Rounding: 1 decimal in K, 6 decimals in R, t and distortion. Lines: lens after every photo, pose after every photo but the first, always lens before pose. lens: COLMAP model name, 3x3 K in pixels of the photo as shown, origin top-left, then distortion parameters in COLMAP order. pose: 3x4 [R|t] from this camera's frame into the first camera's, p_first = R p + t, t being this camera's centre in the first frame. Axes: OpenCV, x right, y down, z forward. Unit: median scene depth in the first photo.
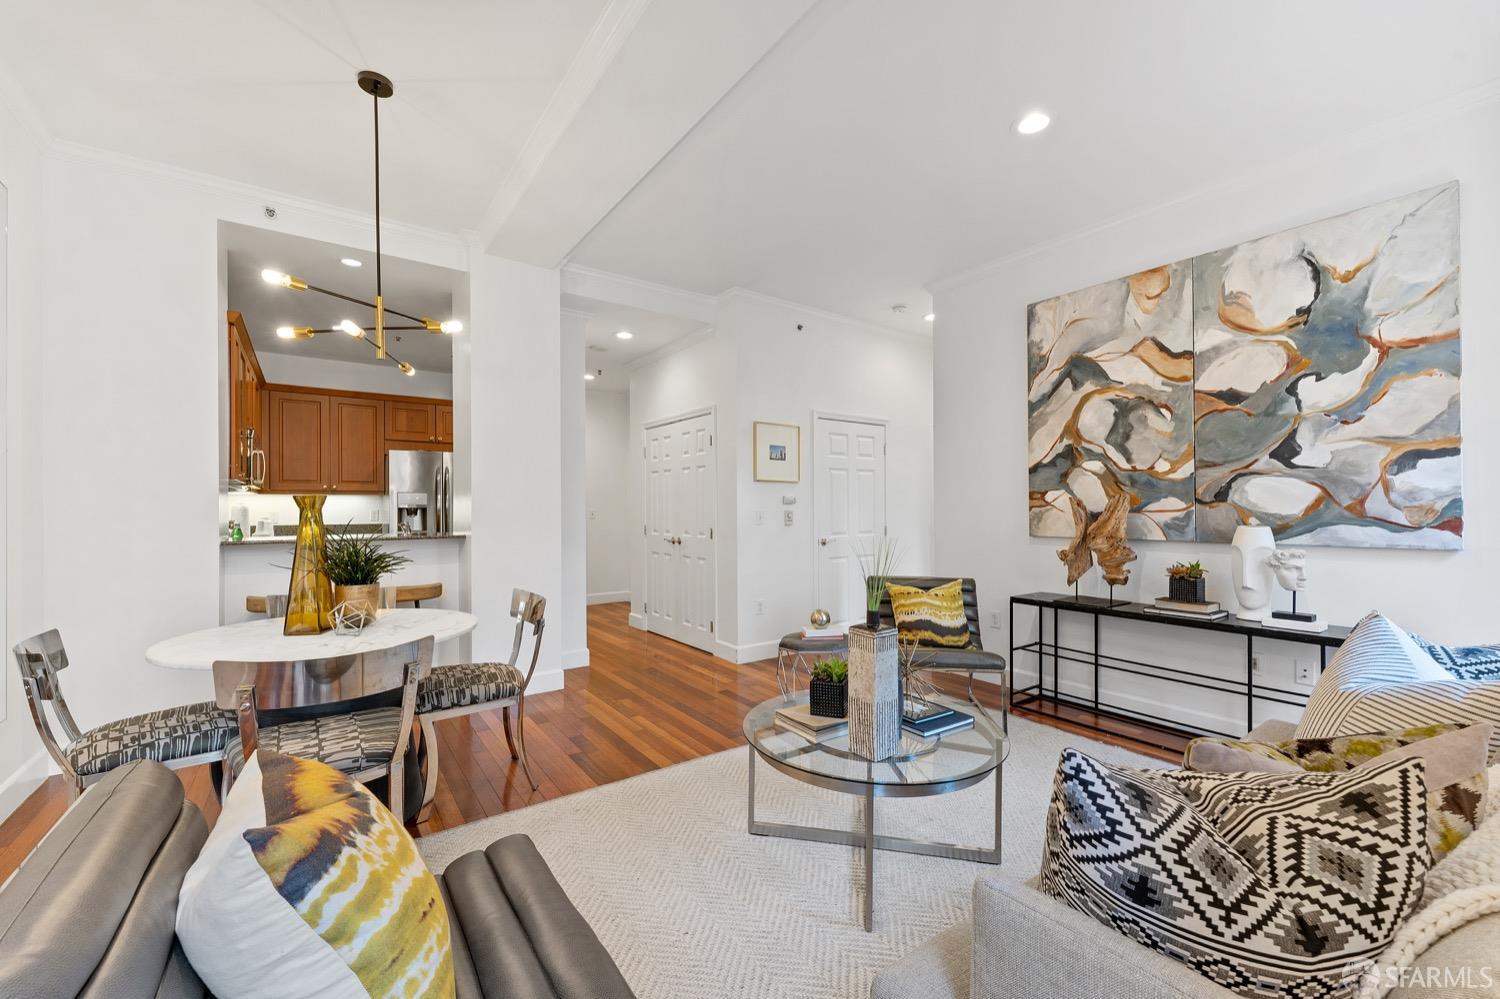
lens RADIAL K [[603.6, 0, 746.7], [0, 603.6, 506.8], [0, 0, 1]] dist [0.000656, 0.000252]
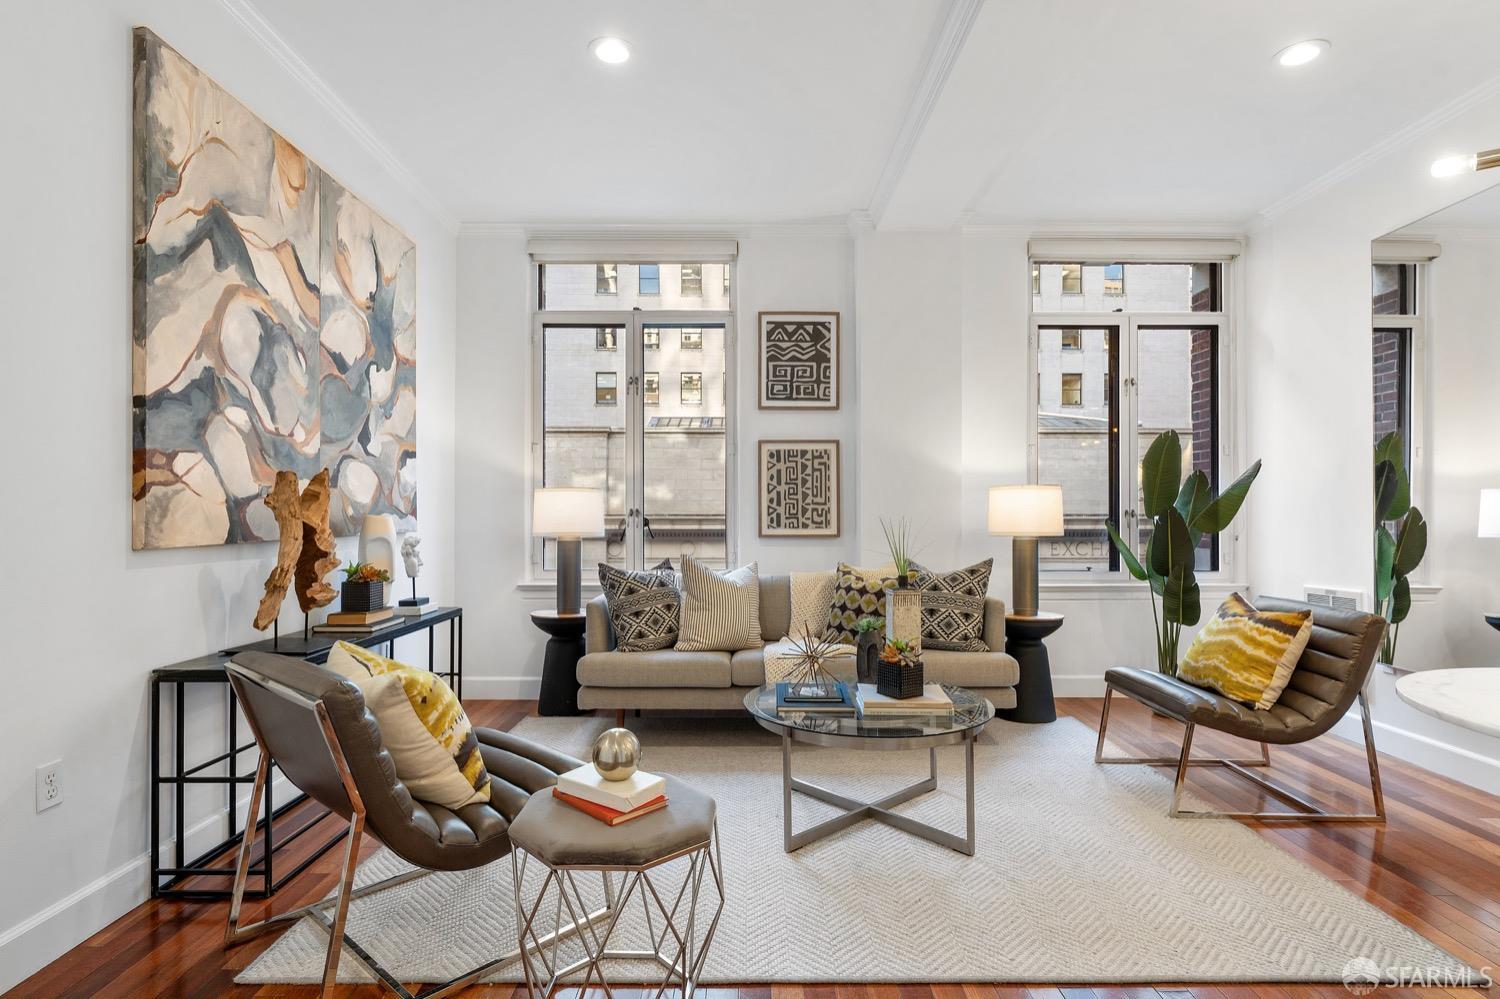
lens RADIAL K [[769.6, 0, 750.1], [0, 769.6, 507.2], [0, 0, 1]] dist [-0.002265, -0.000920]
pose [[-0.816813, 0.007272, 0.576857, -0.261467], [0.000888, 0.999935, -0.011349, 0.029118], [-0.576902, -0.008758, -0.816767, 1.437766]]
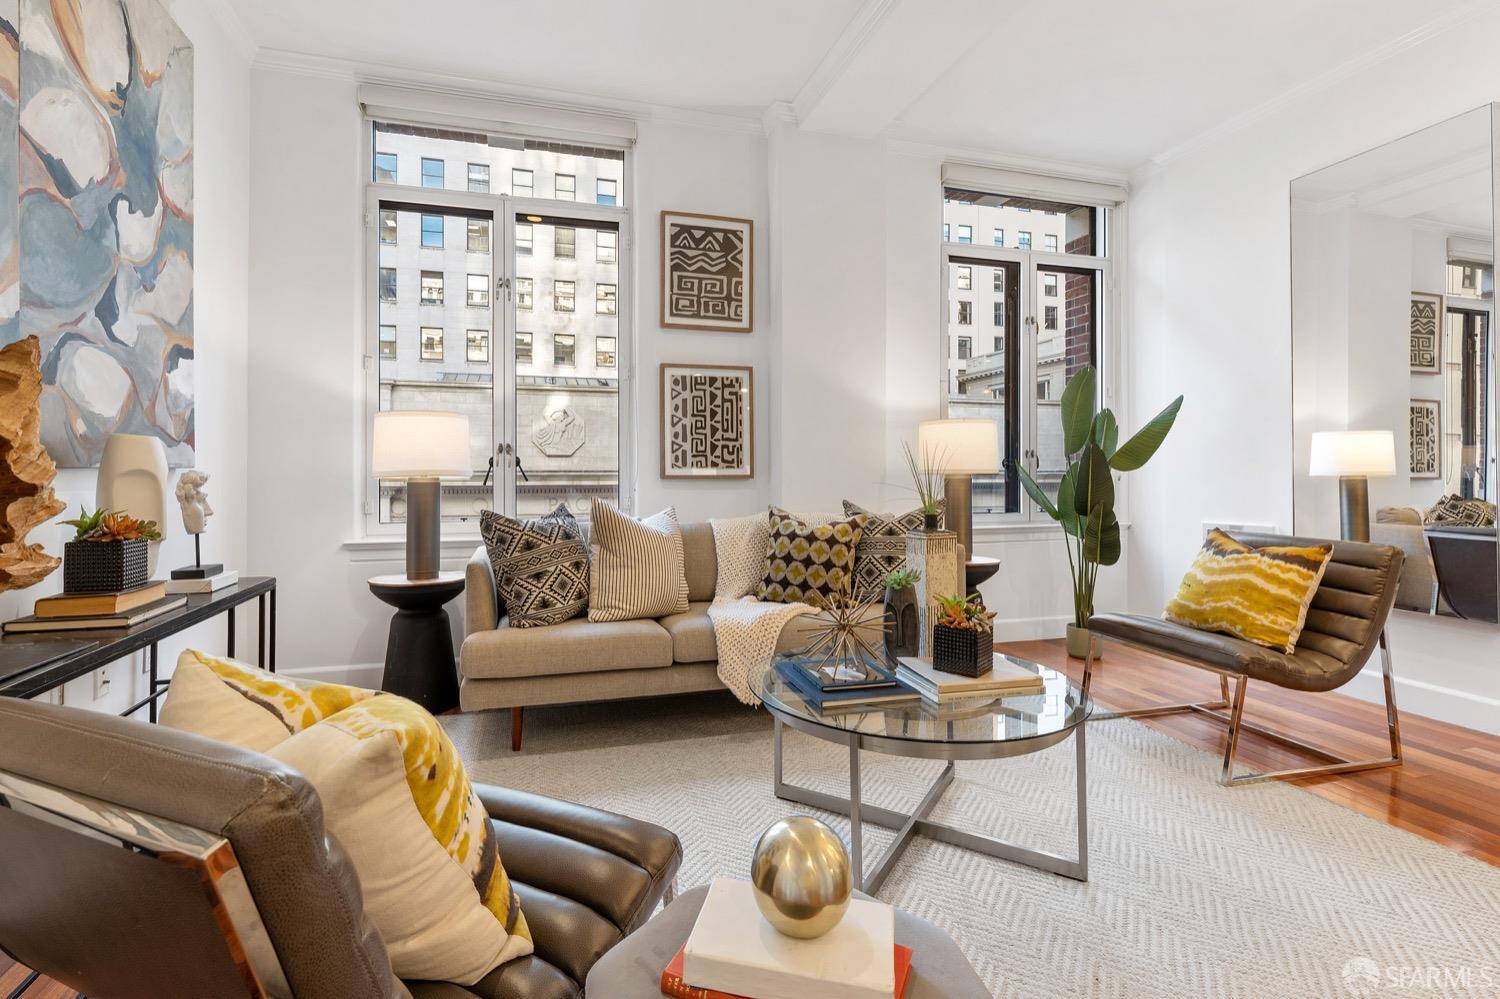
lens RADIAL K [[714.0, 0, 730.2], [0, 714.0, 467.8], [0, 0, 1]] dist [-0.001179, -0.000090]
pose [[-0.942396, 0.005638, 0.334452, 0.073515], [0.002633, 0.999952, -0.009438, 0.062422], [-0.334489, -0.008013, -0.942365, 1.277427]]
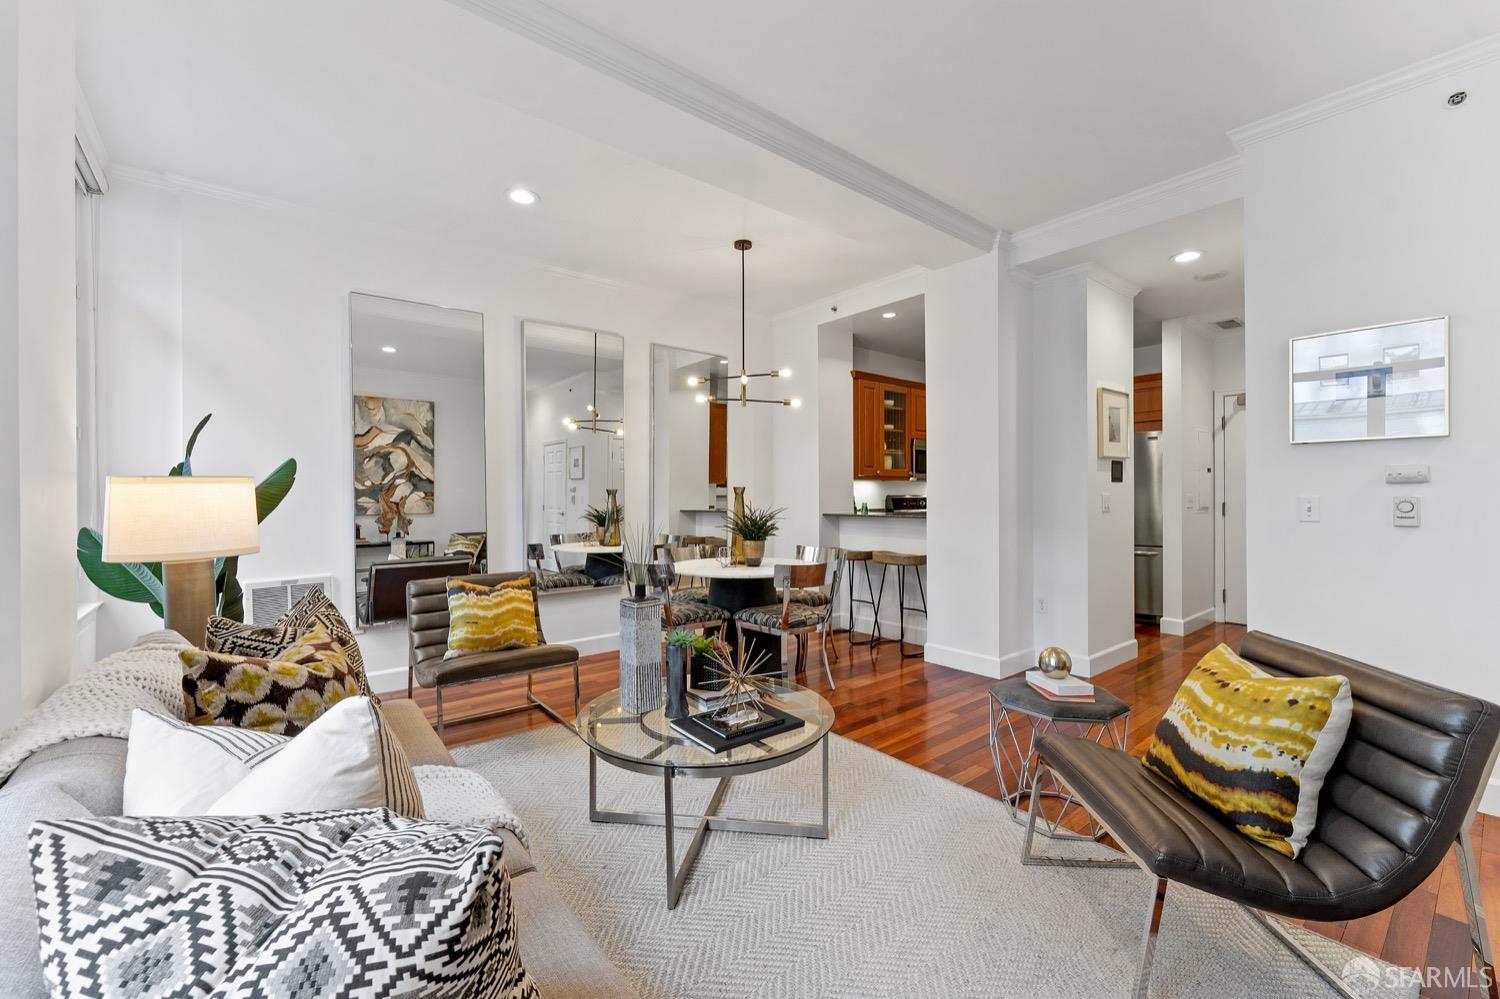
lens RADIAL K [[603.6, 0, 746.7], [0, 603.6, 506.8], [0, 0, 1]] dist [0.000656, 0.000252]
pose [[0.055828, 0.018667, -0.998266, 0.788287], [0.007351, 0.999790, 0.019107, 0.003050], [0.998413, -0.008405, 0.055679, 0.662003]]
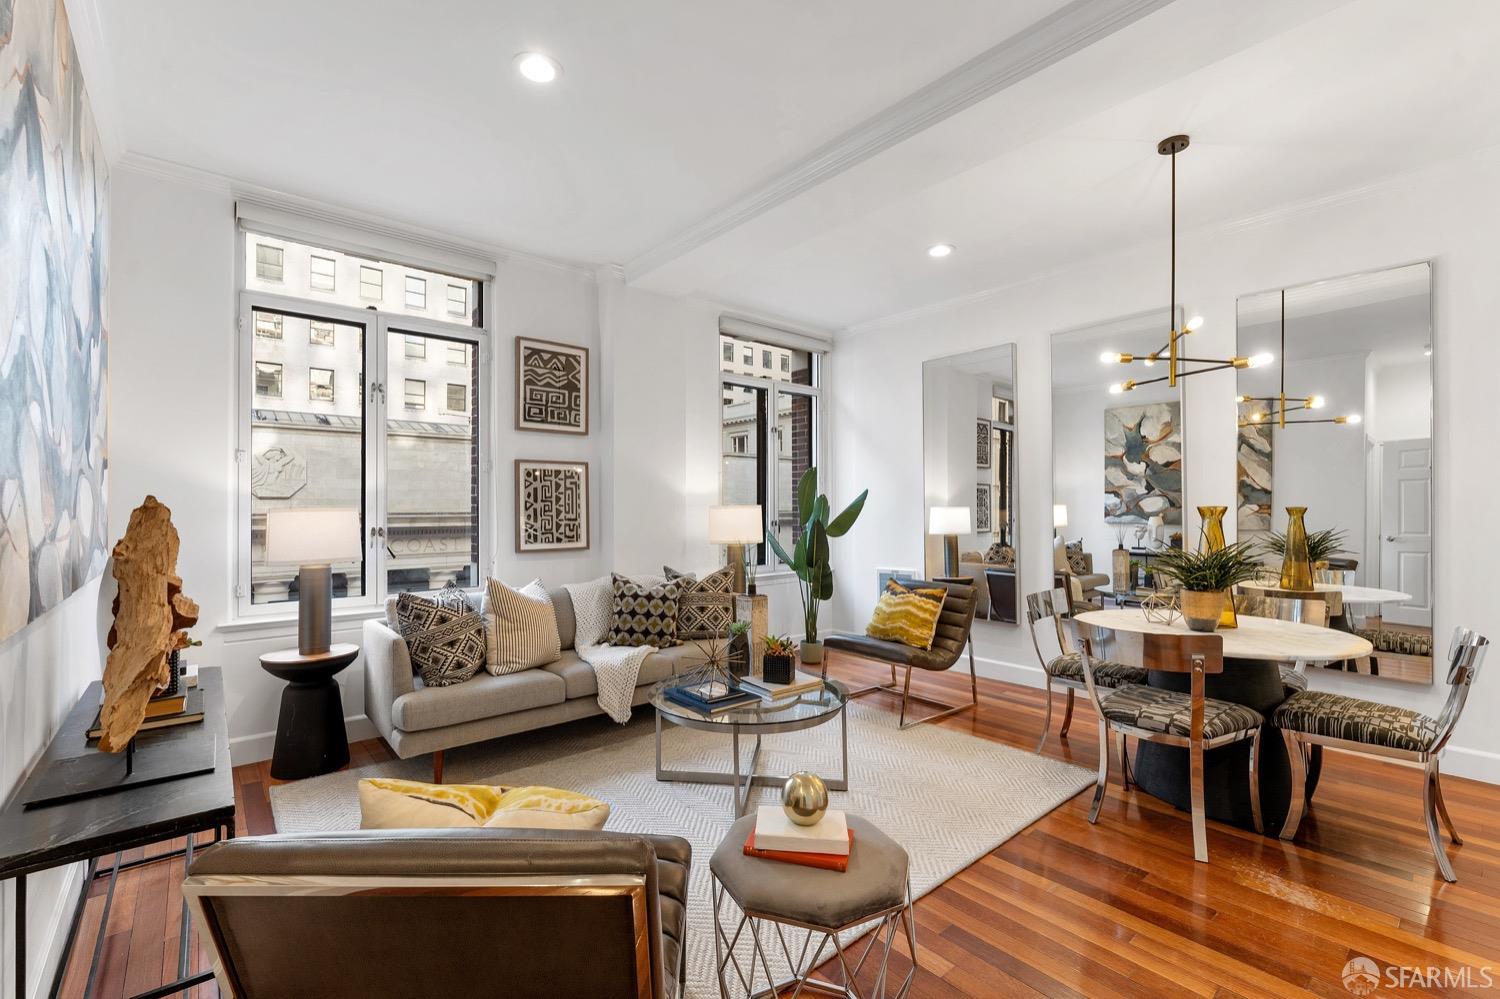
lens RADIAL K [[648.4, 0, 750.0], [0, 648.4, 499.5], [0, 0, 1]] dist [-0.000590, -0.000084]
pose [[-0.995913, 0.003807, -0.090243, 0.211178], [0.005086, 0.999890, -0.013943, -0.013882], [0.090180, -0.014345, -0.995822, 1.548932]]
